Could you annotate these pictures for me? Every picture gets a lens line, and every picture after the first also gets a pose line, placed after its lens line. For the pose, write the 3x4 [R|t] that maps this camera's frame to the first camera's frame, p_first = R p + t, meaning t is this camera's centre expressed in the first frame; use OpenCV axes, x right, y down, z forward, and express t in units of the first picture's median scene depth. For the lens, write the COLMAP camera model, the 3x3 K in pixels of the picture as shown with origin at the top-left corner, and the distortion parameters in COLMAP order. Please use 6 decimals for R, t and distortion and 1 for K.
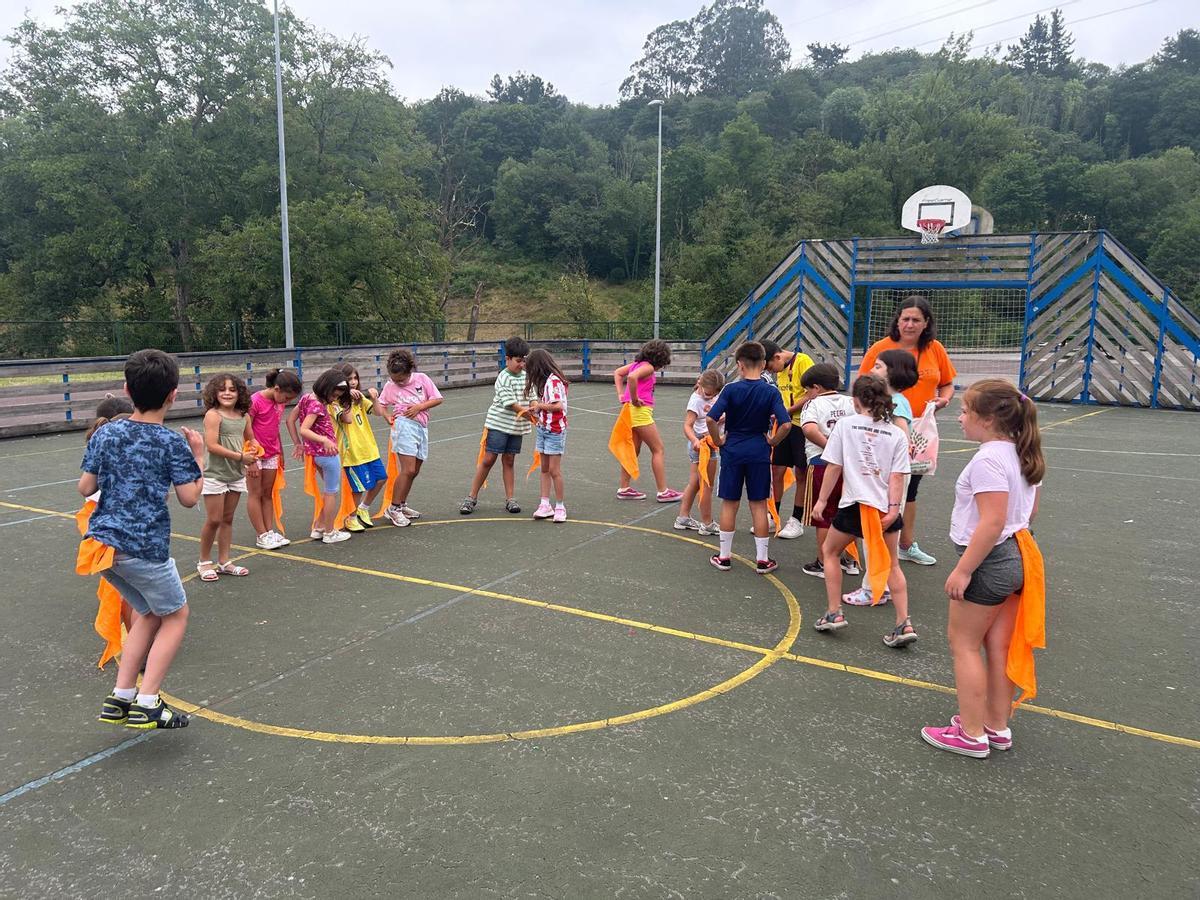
lens RADIAL K [[901.9, 0, 592.5], [0, 901.9, 460.5], [0, 0, 1]] dist [0.059144, -0.065749]
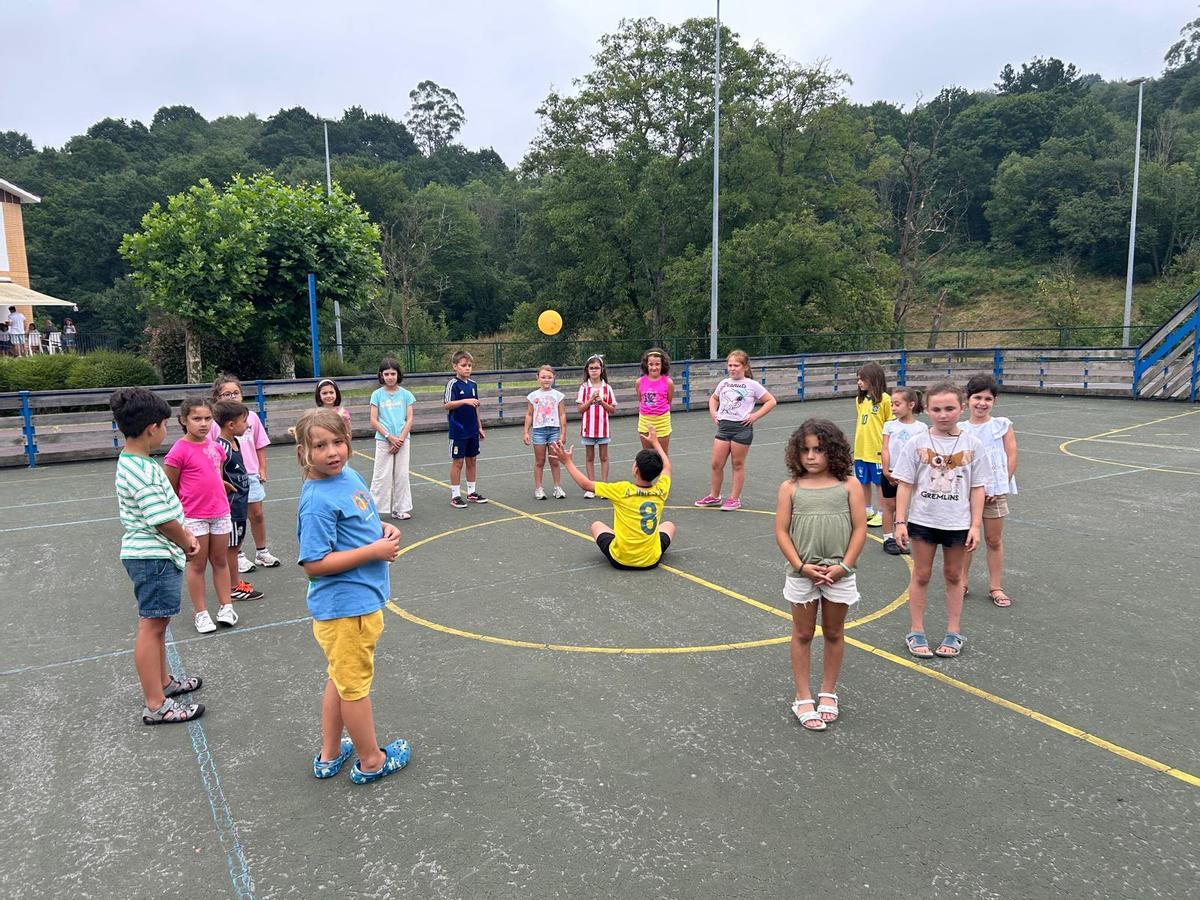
lens RADIAL K [[901.9, 0, 598.7], [0, 901.9, 458.1], [0, 0, 1]] dist [0.059144, -0.065749]
pose [[0.868424, 0.047135, -0.493577, 0.059284], [-0.055236, 0.998472, -0.001835, 0.002494], [0.492736, 0.028857, 0.869700, -0.011864]]
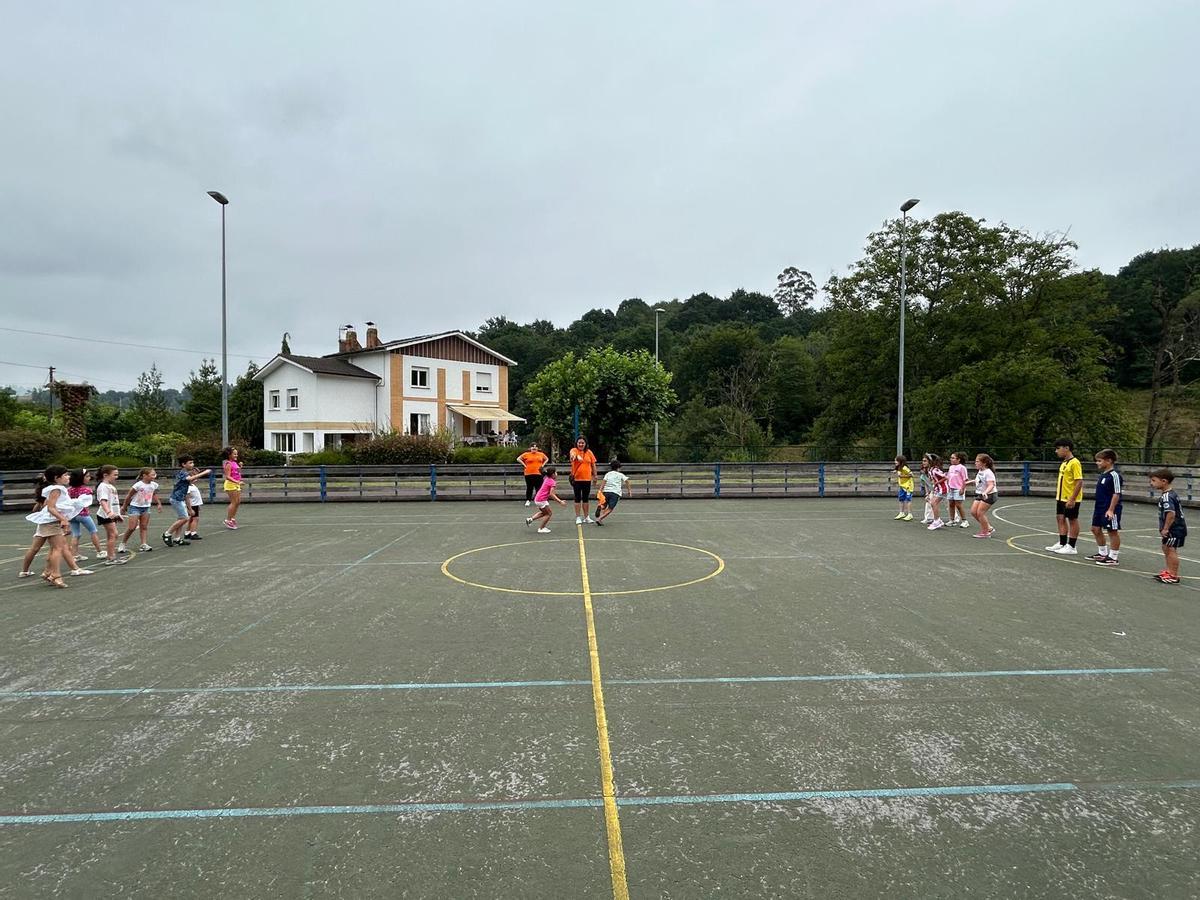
lens RADIAL K [[641.5, 0, 596.4], [0, 641.5, 455.2], [0, 0, 1]] dist [0.000780, -0.000816]
pose [[0.540722, 0.017275, -0.841024, 0.181105], [-0.133860, 0.988817, -0.065752, -0.002372], [0.830482, 0.148133, 0.536988, 0.016006]]
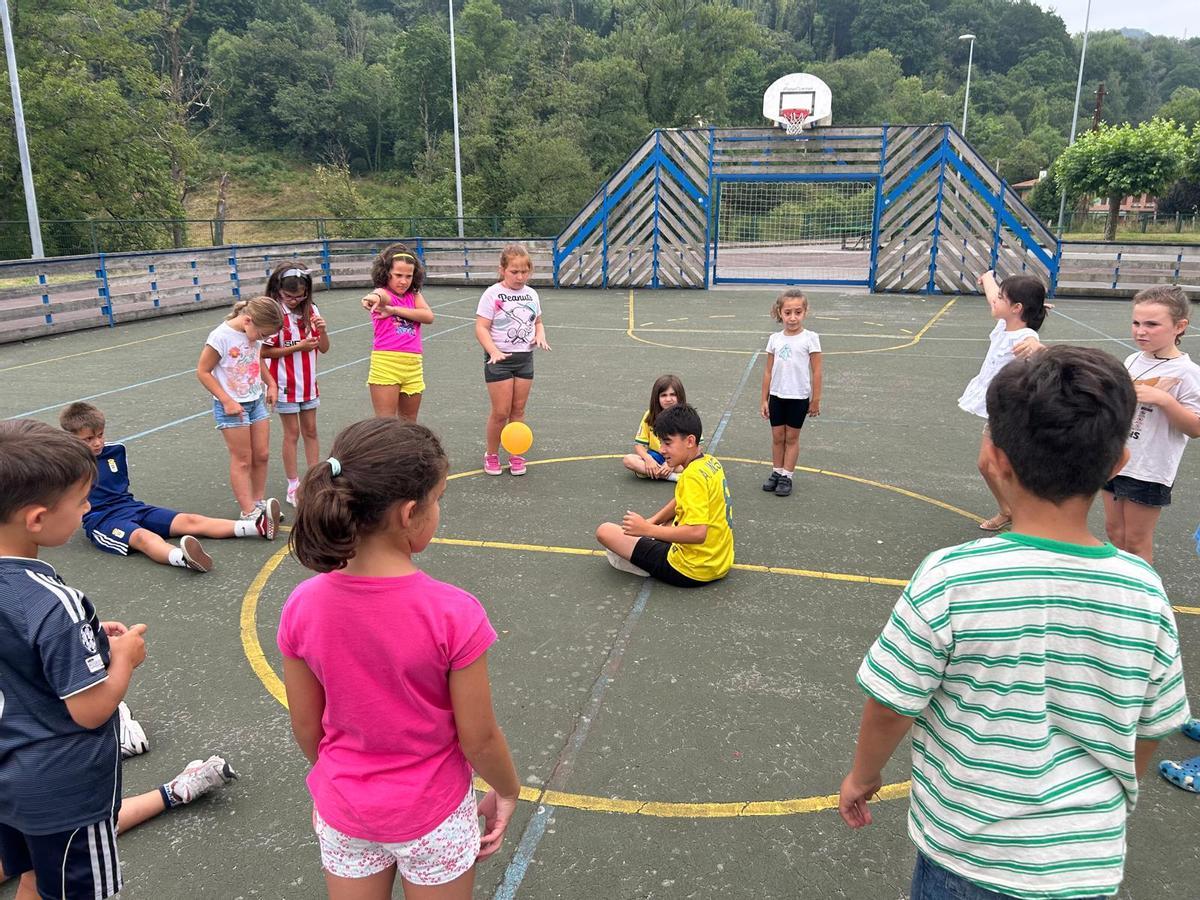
lens RADIAL K [[901.9, 0, 595.3], [0, 901.9, 456.7], [0, 0, 1]] dist [0.059144, -0.065749]
pose [[0.959593, -0.080789, 0.269546, -0.057222], [0.051956, 0.992298, 0.112448, -0.005815], [-0.276554, -0.093900, 0.956400, 0.036005]]
